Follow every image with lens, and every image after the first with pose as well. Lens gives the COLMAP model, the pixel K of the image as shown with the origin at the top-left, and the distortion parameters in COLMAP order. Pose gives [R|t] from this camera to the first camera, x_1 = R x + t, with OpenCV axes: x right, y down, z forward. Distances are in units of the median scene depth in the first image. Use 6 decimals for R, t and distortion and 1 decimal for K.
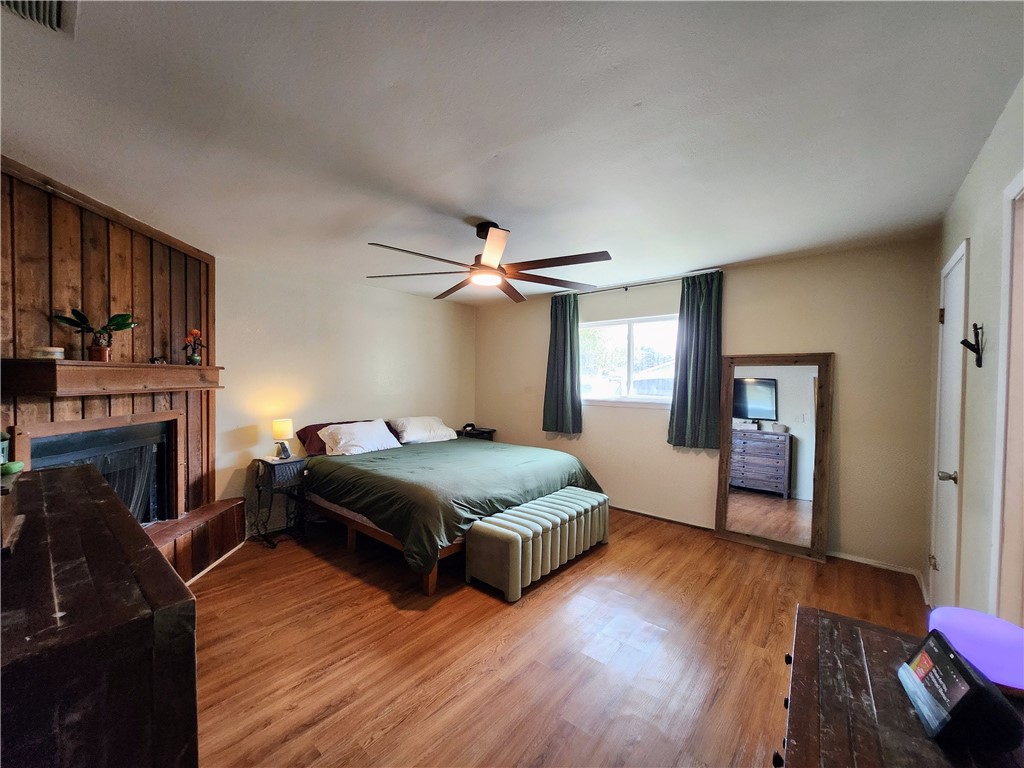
lens RADIAL K [[402.9, 0, 504.3], [0, 402.9, 385.2], [0, 0, 1]] dist [-0.001588, 0.000671]
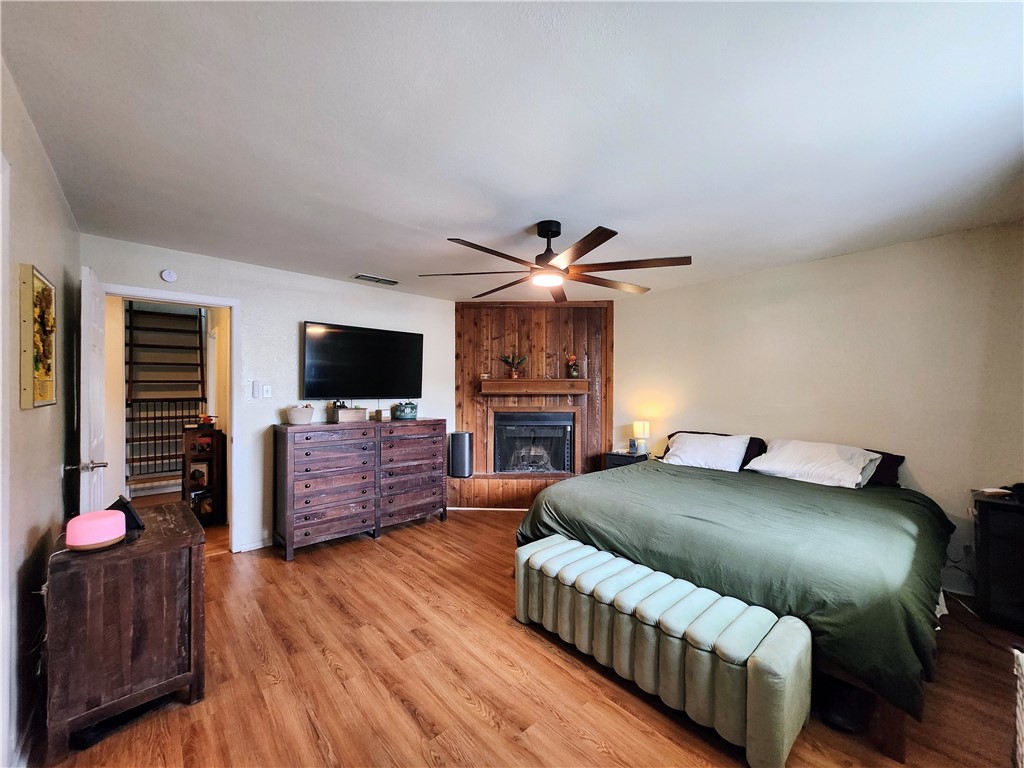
lens RADIAL K [[402.9, 0, 504.4], [0, 402.9, 387.3], [0, 0, 1]] dist [-0.001588, 0.000671]
pose [[-0.127813, -0.011660, -0.991730, 1.010074], [-0.026940, 0.999603, -0.008280, 0.006162], [0.991432, 0.025659, -0.128076, 1.126163]]
